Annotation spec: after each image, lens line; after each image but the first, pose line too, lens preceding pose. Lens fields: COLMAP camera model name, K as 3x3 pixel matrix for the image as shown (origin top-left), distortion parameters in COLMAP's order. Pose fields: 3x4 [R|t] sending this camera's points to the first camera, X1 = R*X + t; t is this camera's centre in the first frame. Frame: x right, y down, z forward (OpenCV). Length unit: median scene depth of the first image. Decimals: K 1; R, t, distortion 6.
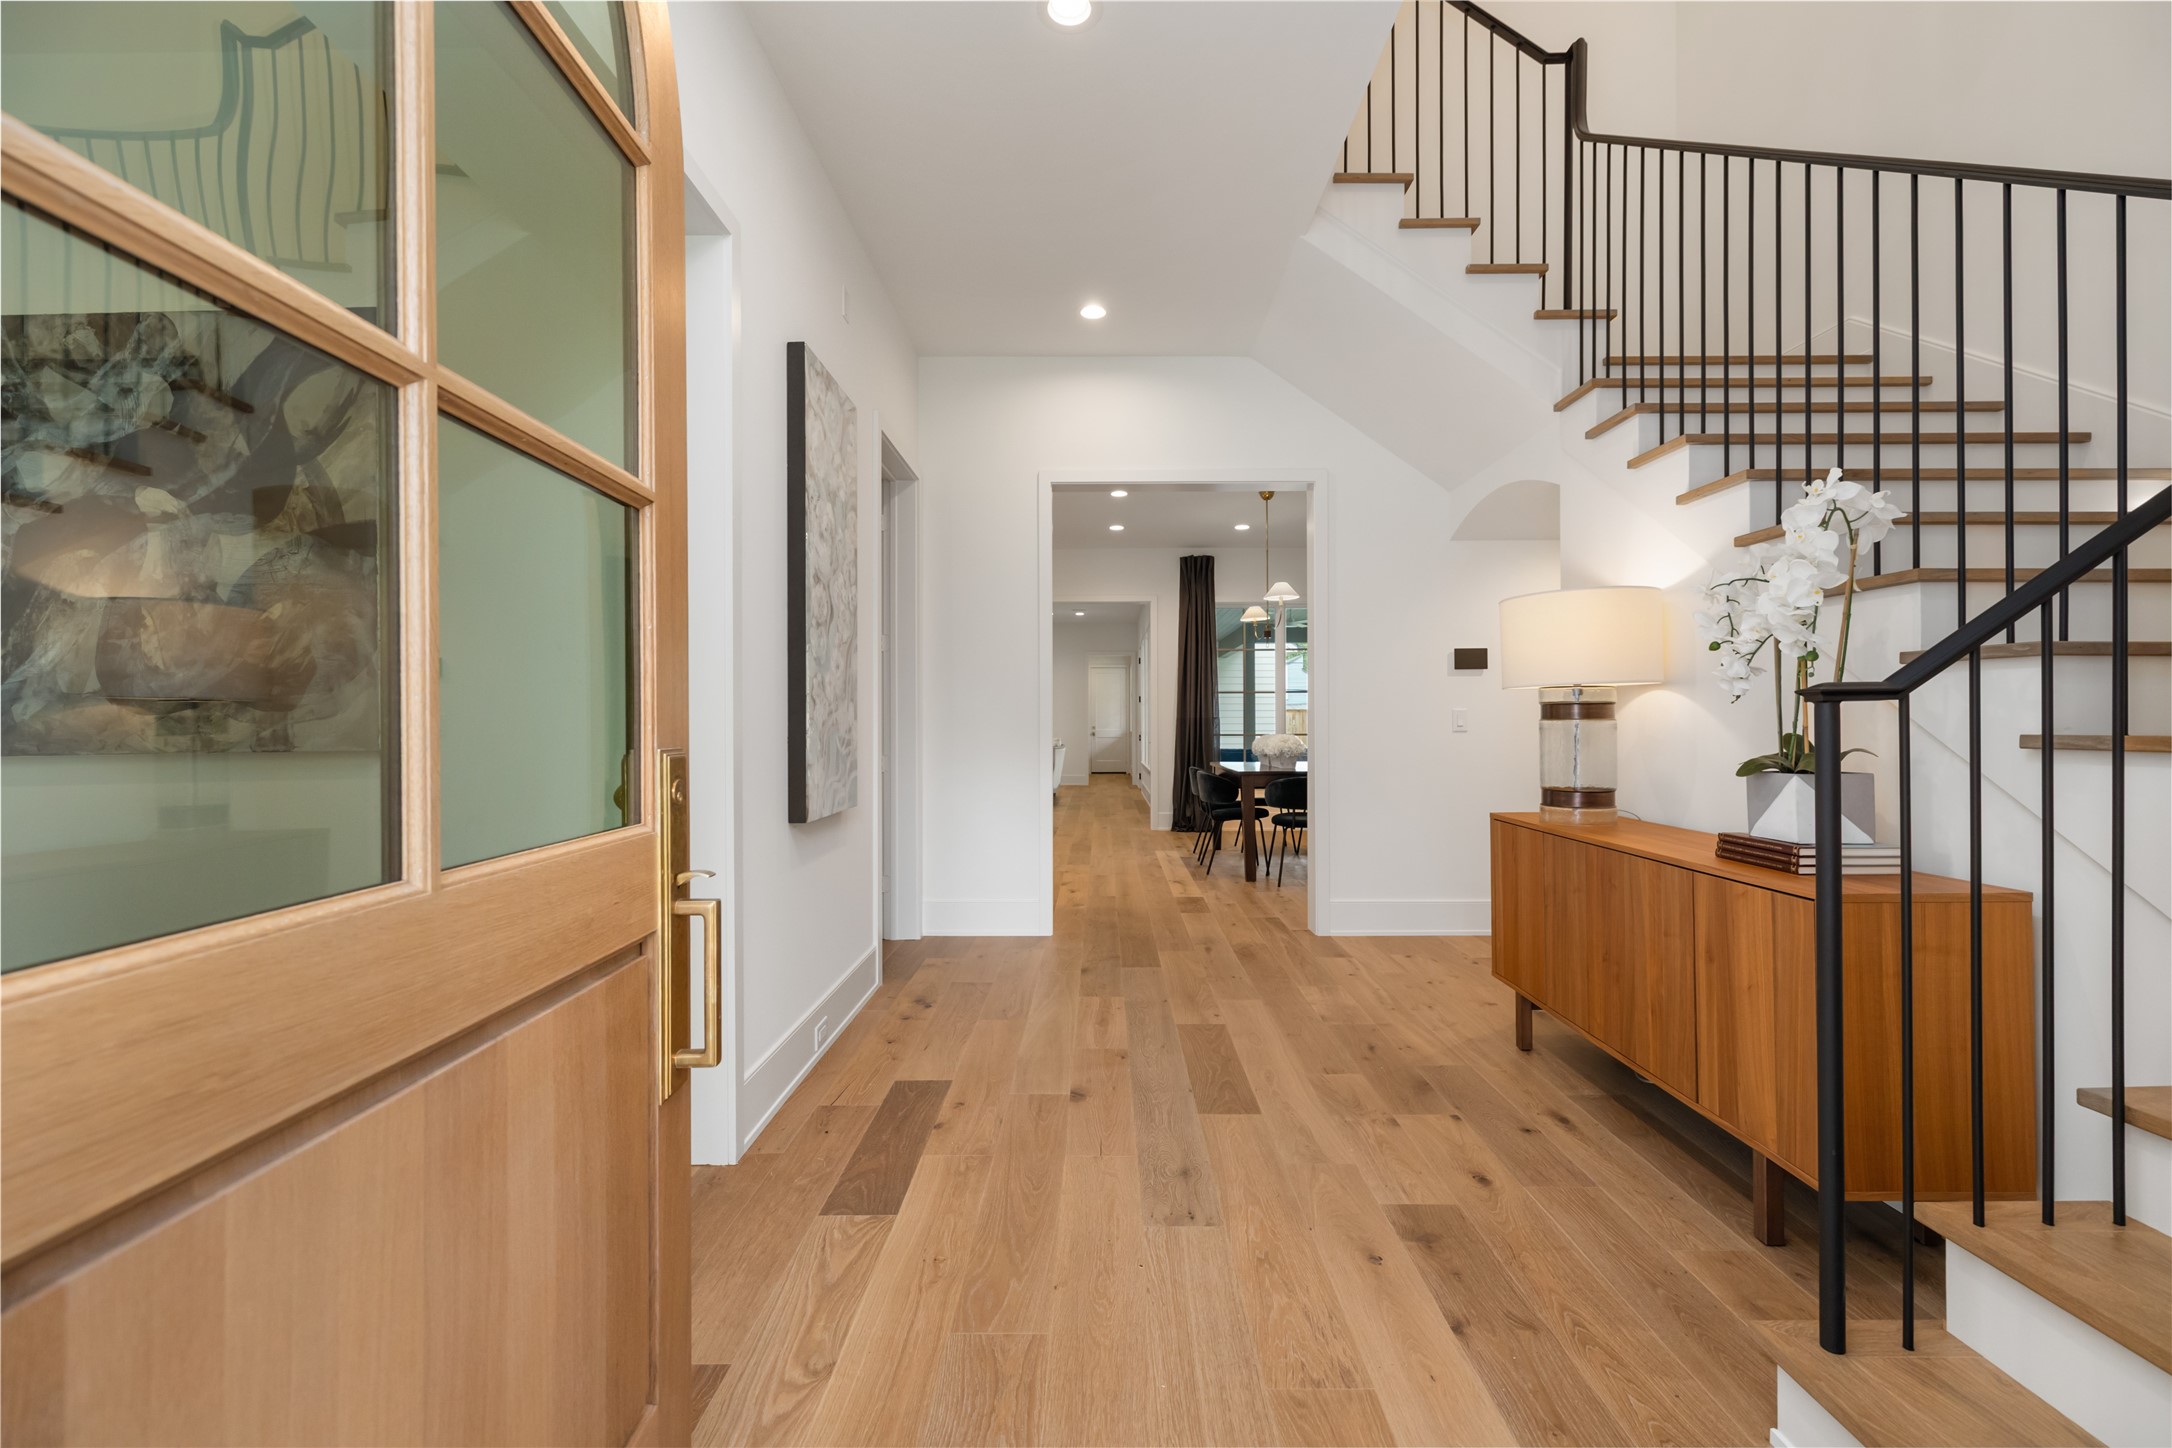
lens RADIAL K [[918.1, 0, 1063.0], [0, 918.1, 719.4], [0, 0, 1]] dist [-0.001151, 0.001235]
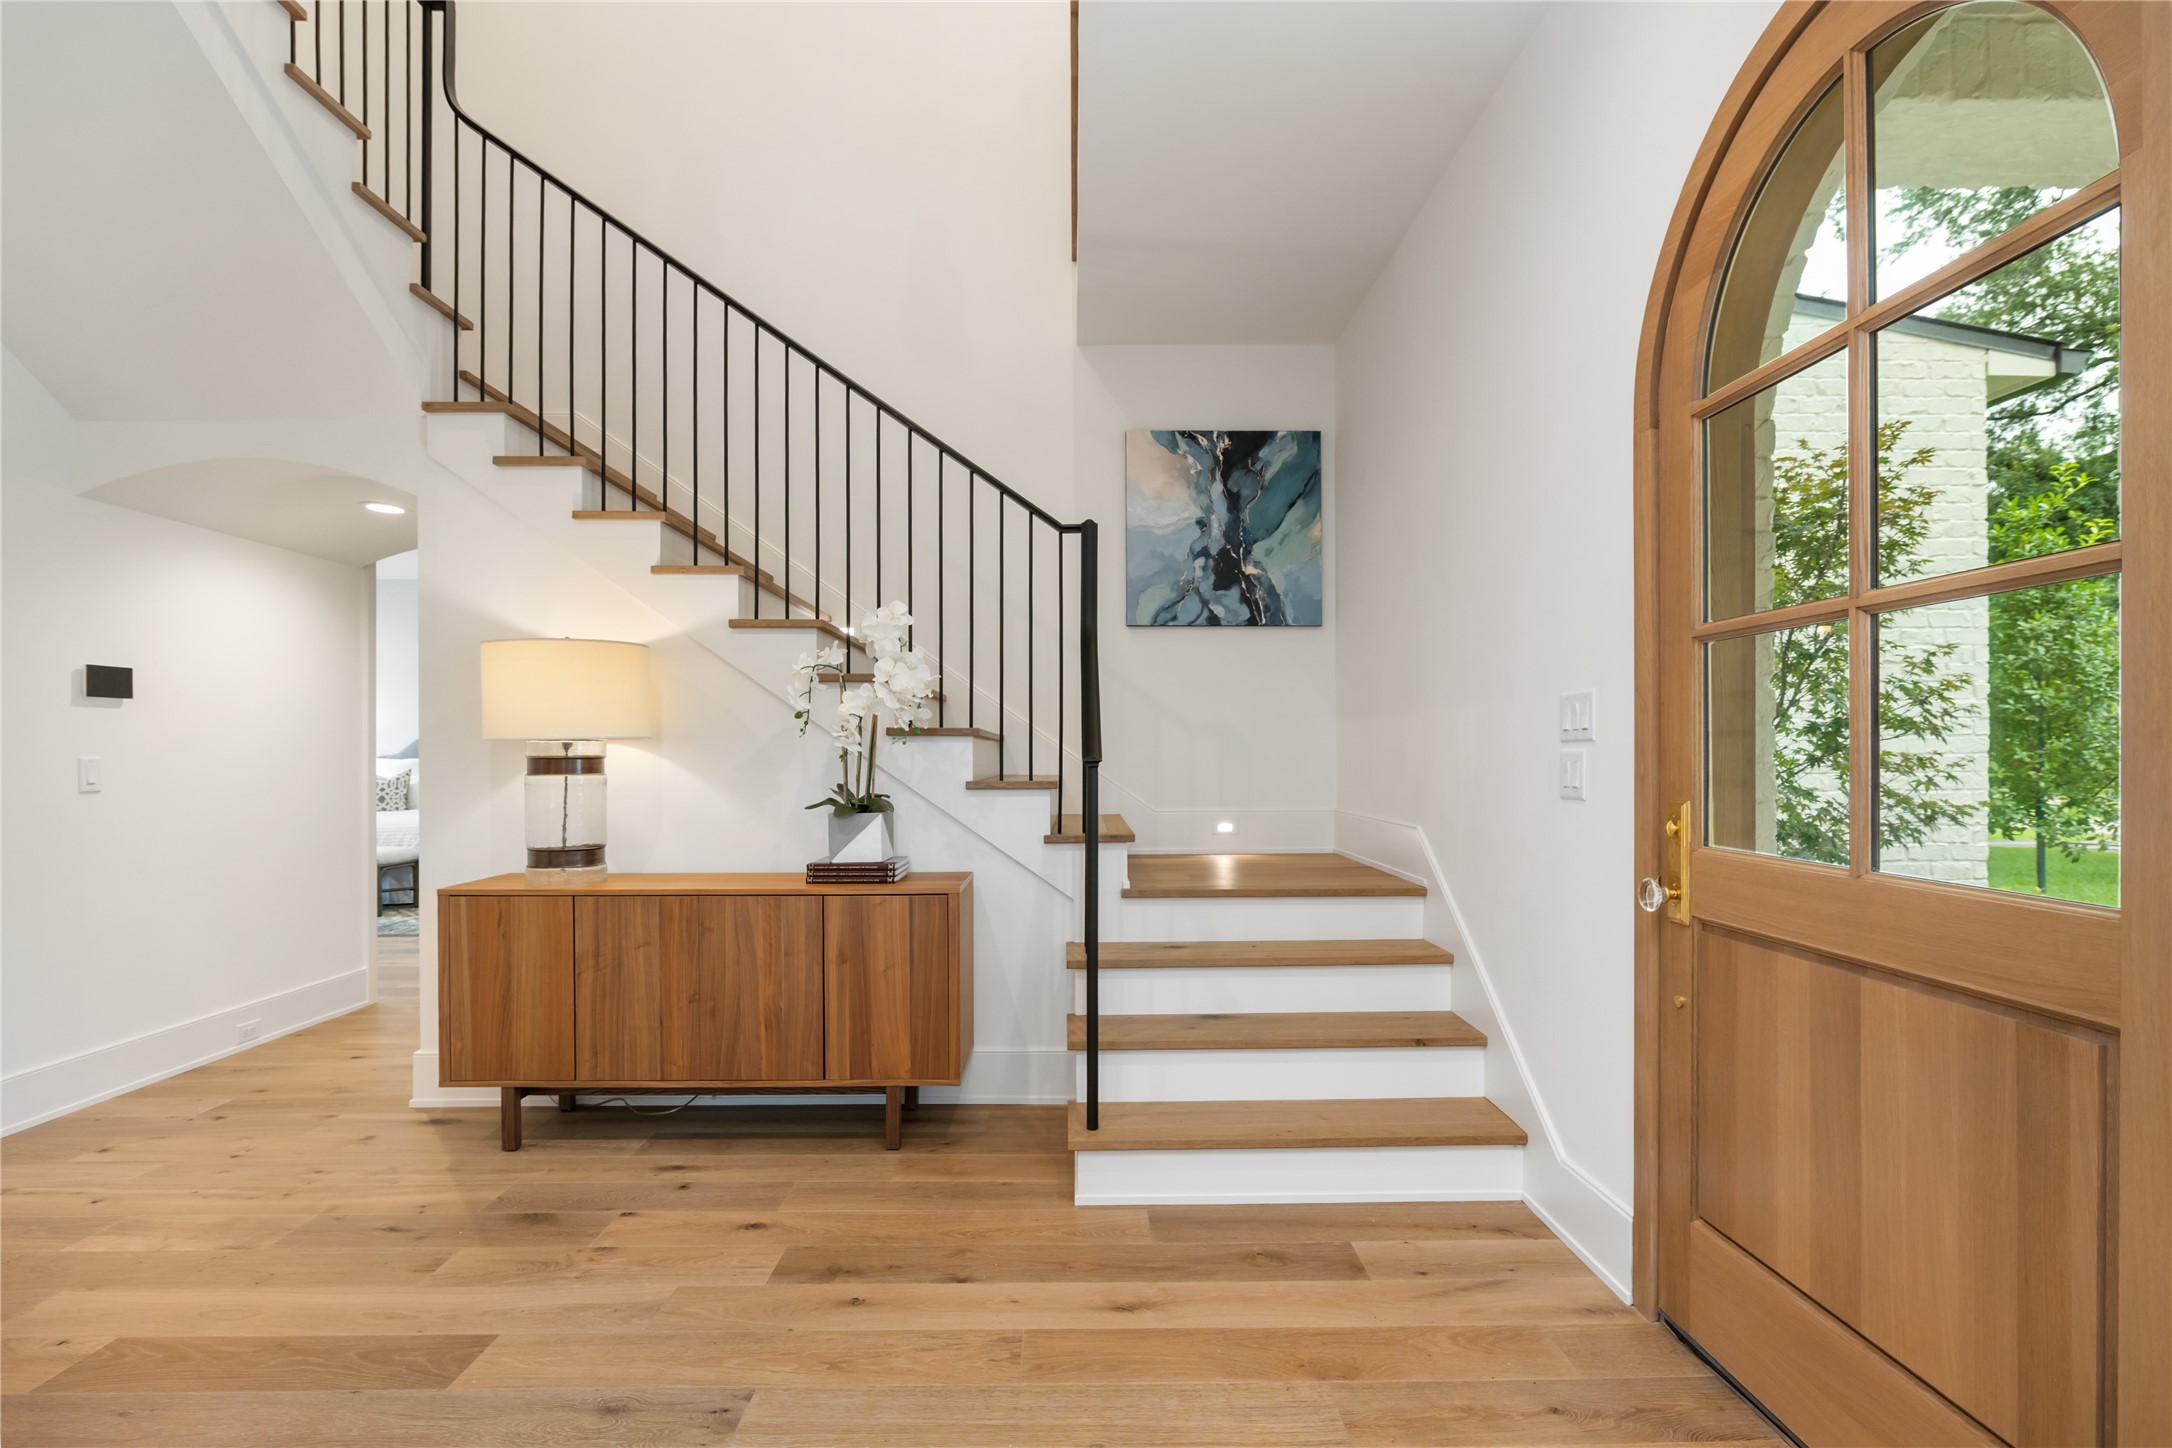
lens RADIAL K [[1070.2, 0, 1085.4], [0, 1070.2, 755.0], [0, 0, 1]] dist [-0.001589, 0.001061]
pose [[-0.065492, 0.001290, 0.997852, -0.672708], [-0.000451, 0.999999, -0.001323, -0.021698], [-0.997853, -0.000536, -0.065491, 0.623903]]
